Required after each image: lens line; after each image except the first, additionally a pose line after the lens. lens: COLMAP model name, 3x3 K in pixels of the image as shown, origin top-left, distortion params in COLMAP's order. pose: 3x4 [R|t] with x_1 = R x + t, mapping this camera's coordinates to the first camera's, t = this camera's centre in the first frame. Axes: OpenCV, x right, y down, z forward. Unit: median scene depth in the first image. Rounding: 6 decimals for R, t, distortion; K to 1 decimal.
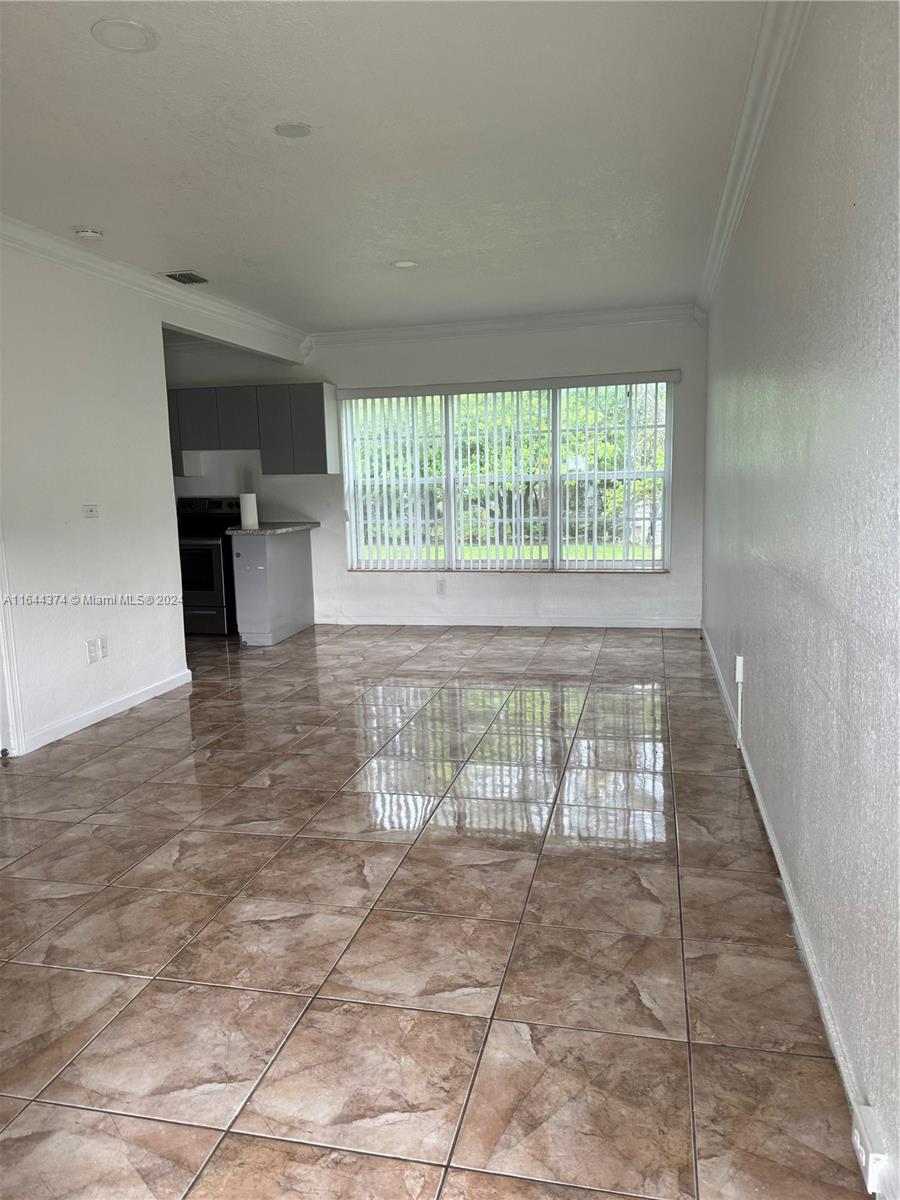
lens RADIAL K [[855.9, 0, 449.2], [0, 855.9, 599.8], [0, 0, 1]] dist [0.023925, -0.034992]
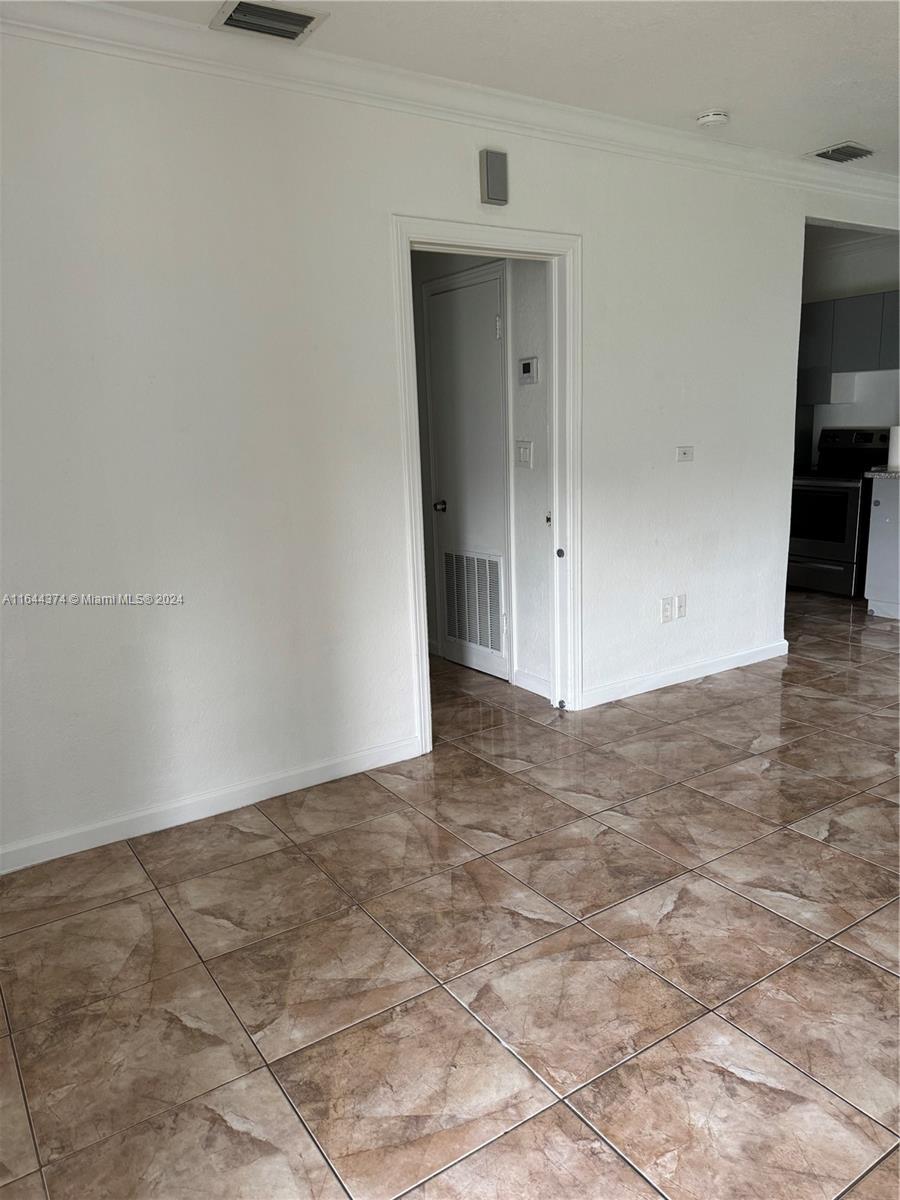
lens RADIAL K [[855.9, 0, 452.3], [0, 855.9, 597.0], [0, 0, 1]] dist [0.023925, -0.034992]
pose [[0.733142, 0.143448, -0.664774, 0.019663], [-0.082790, 0.989057, 0.122118, -0.056970], [0.675017, -0.034493, 0.736995, 0.238029]]
